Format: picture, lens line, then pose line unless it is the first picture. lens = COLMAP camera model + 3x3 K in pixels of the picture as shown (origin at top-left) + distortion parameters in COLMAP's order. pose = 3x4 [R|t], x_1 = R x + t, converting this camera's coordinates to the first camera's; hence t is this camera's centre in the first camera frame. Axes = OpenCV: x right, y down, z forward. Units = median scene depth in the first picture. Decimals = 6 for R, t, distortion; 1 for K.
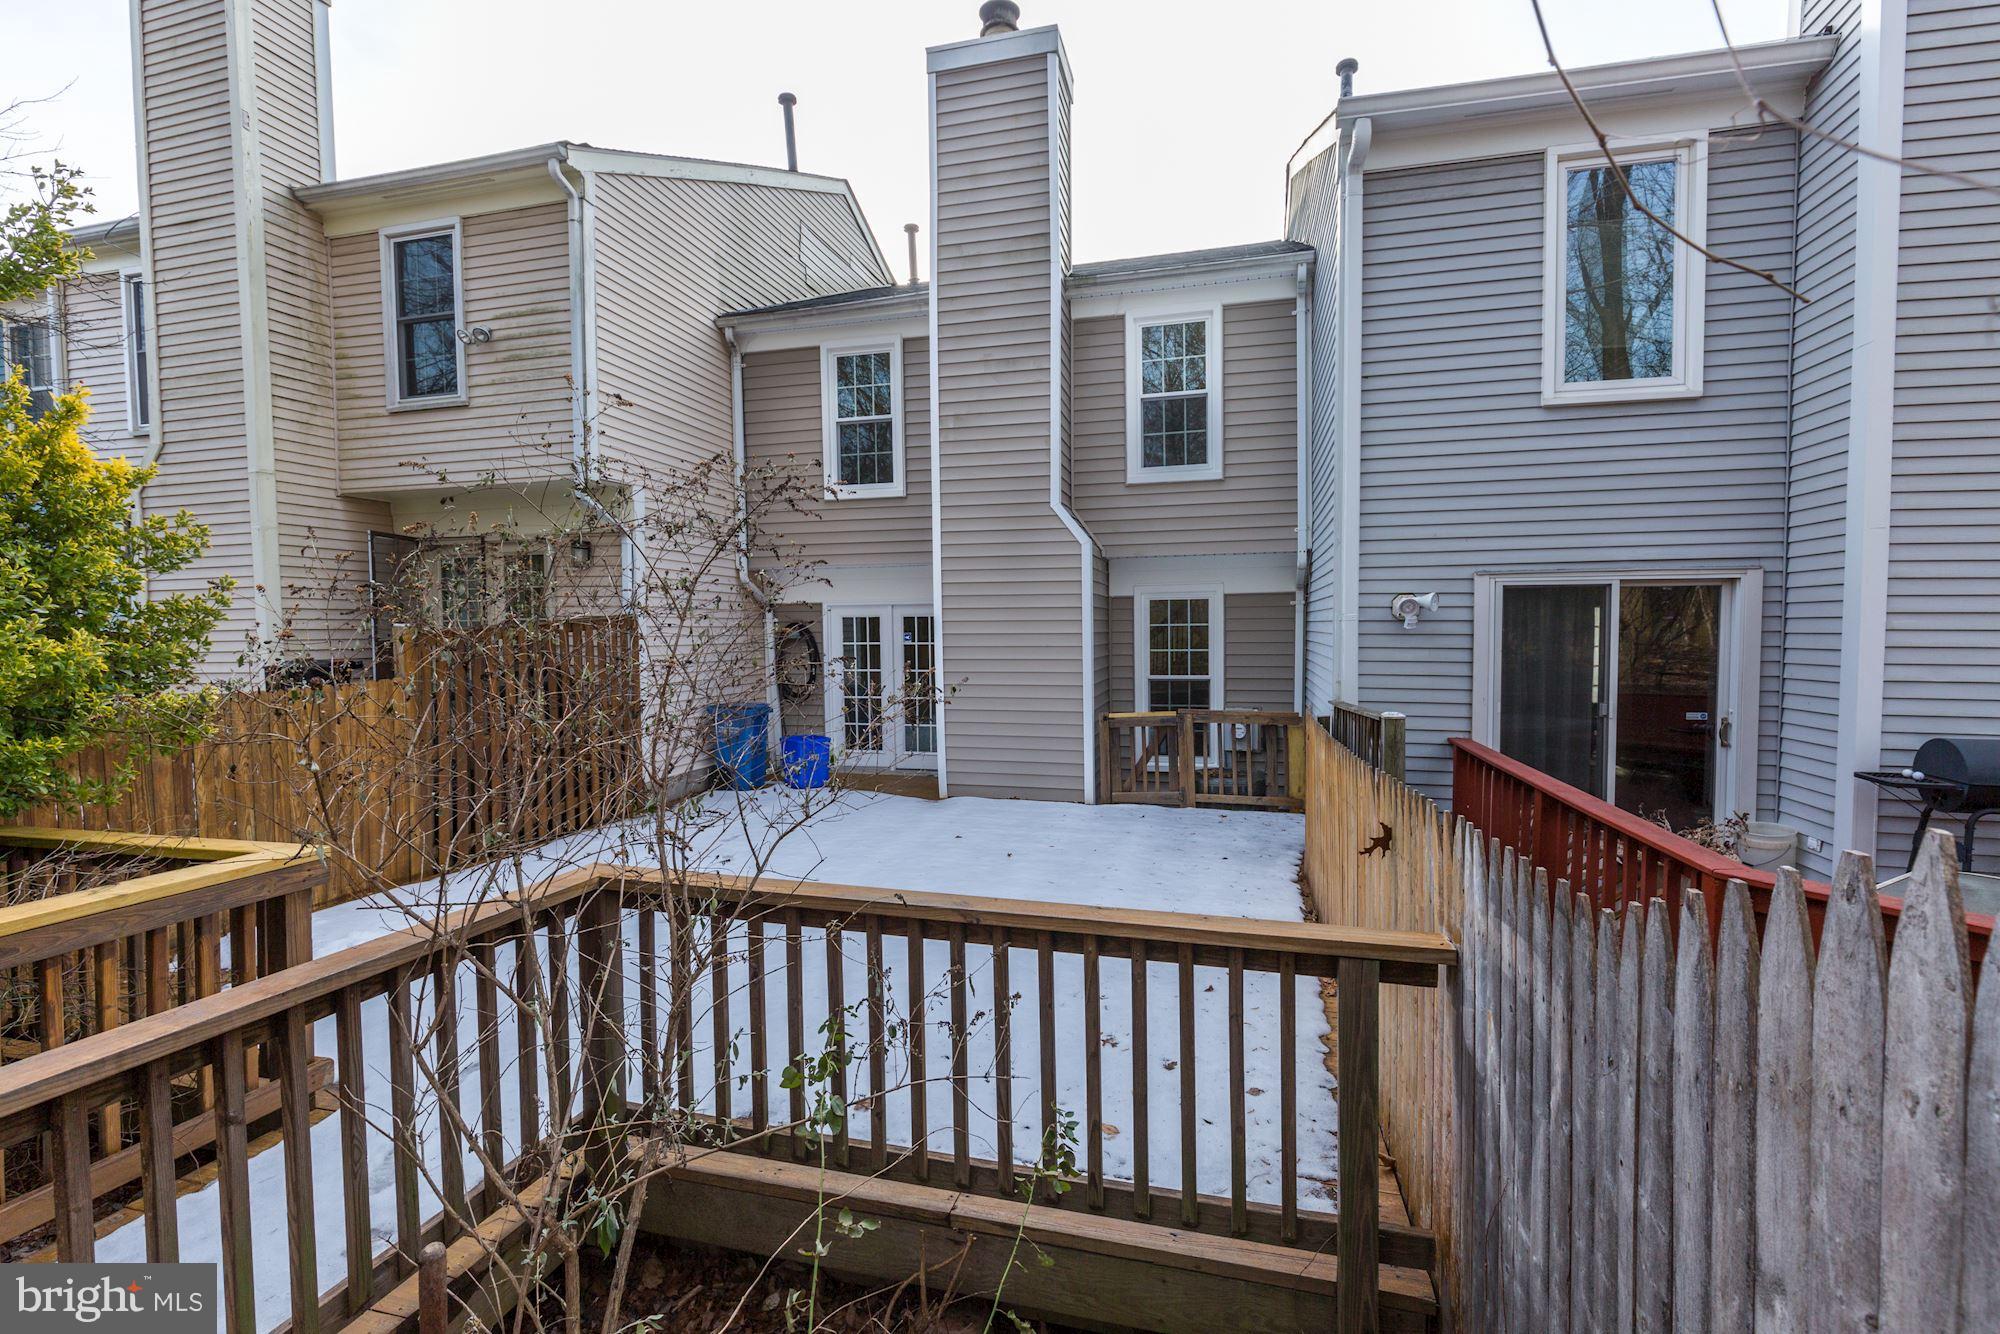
lens RADIAL K [[907.3, 0, 1000.0], [0, 907.3, 667.0], [0, 0, 1]] dist [-0.006760, -0.000093]
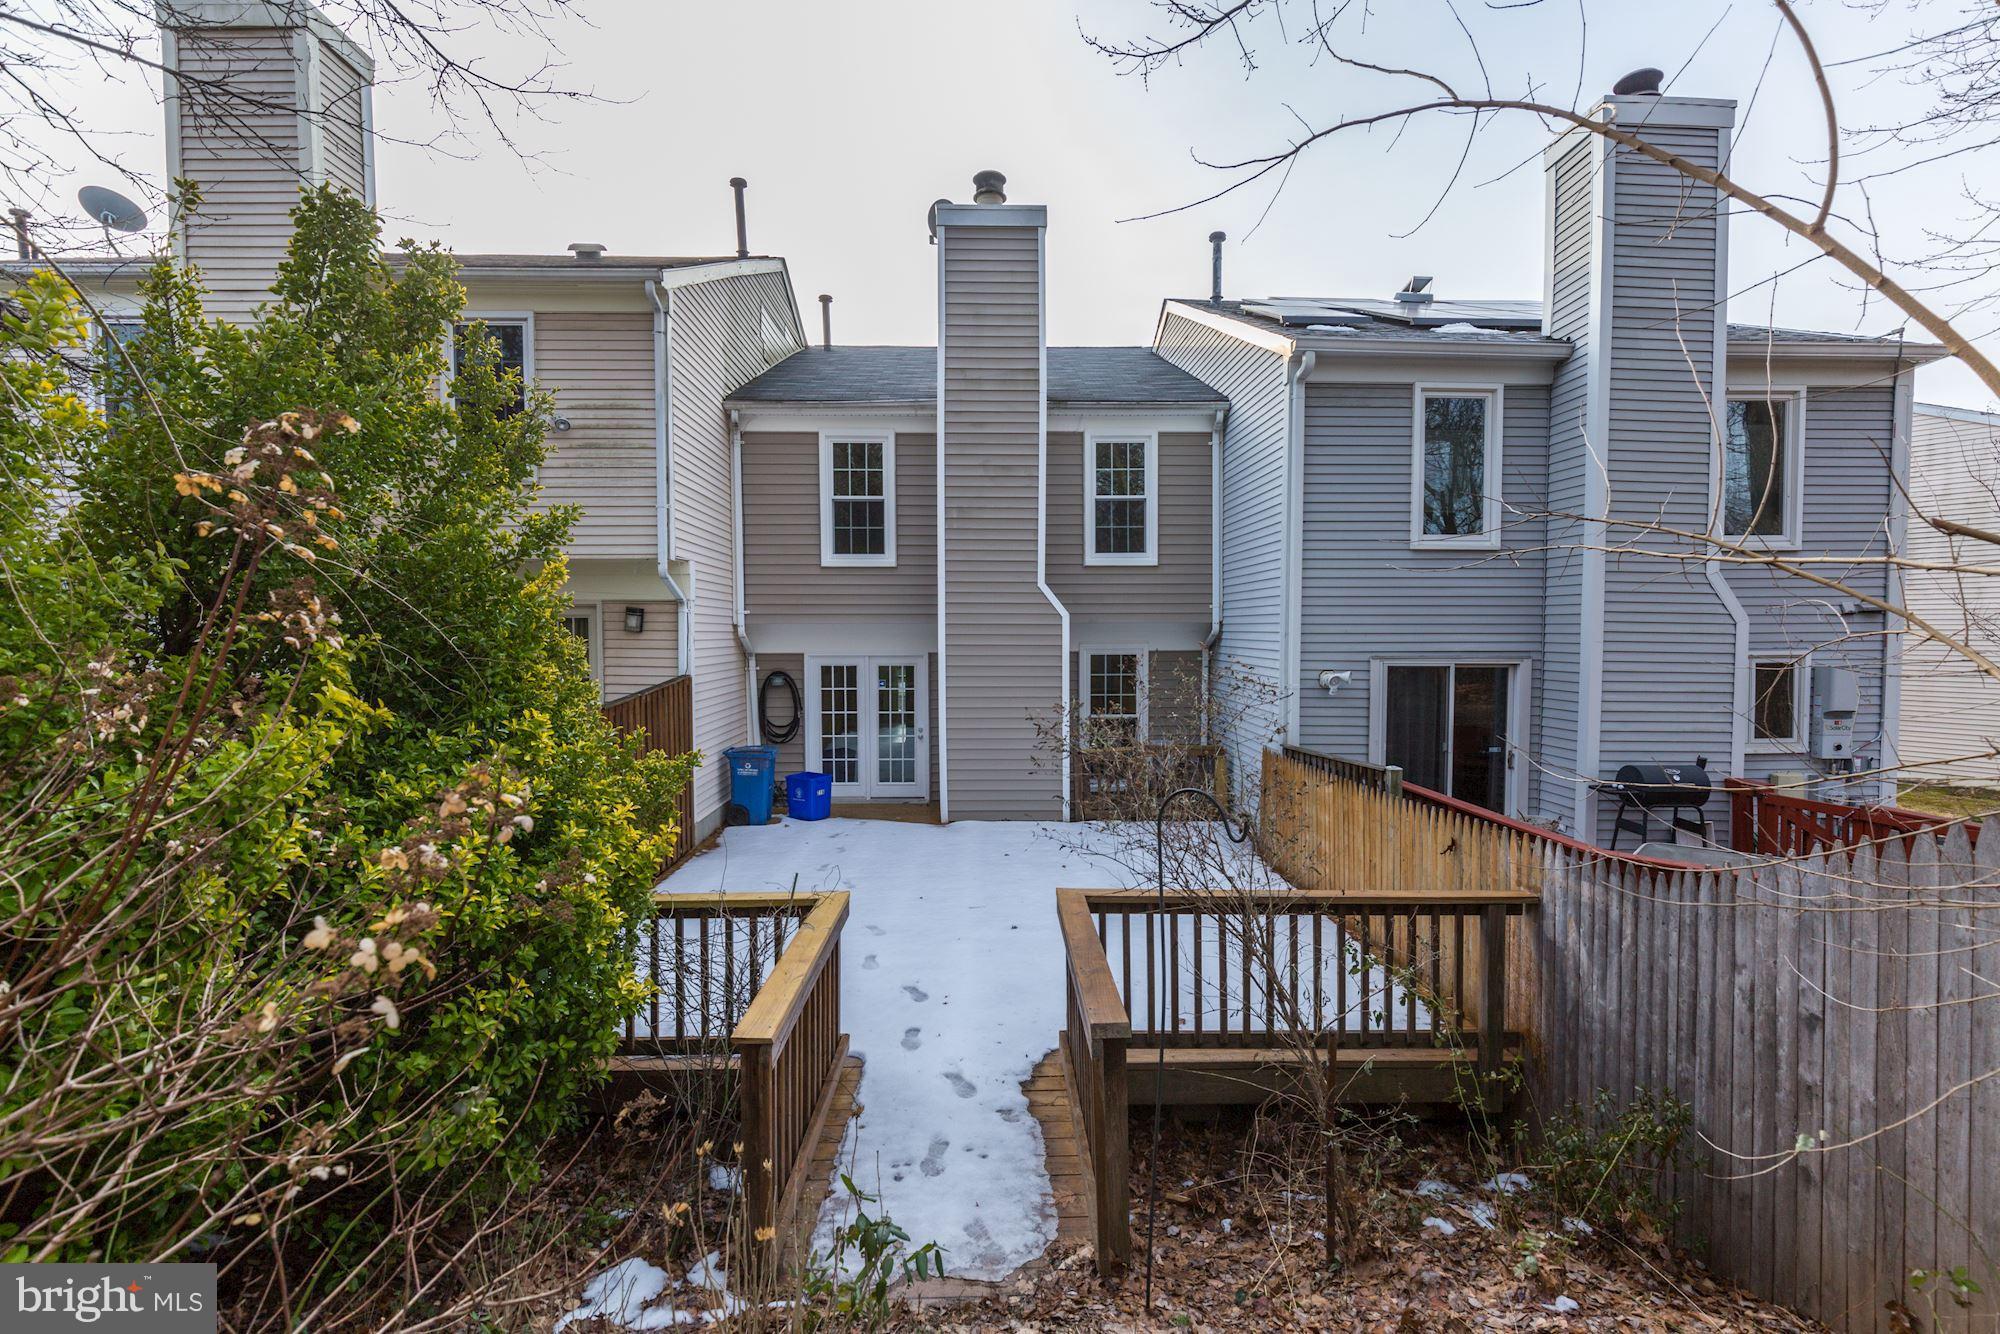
lens RADIAL K [[923.5, 0, 992.8], [0, 923.5, 663.9], [0, 0, 1]] dist [-0.016036, 0.006422]
pose [[0.958862, -0.004281, 0.283841, -0.363066], [0.004775, 0.999988, -0.001050, -0.067666], [-0.283833, 0.002362, 0.958871, -0.202058]]
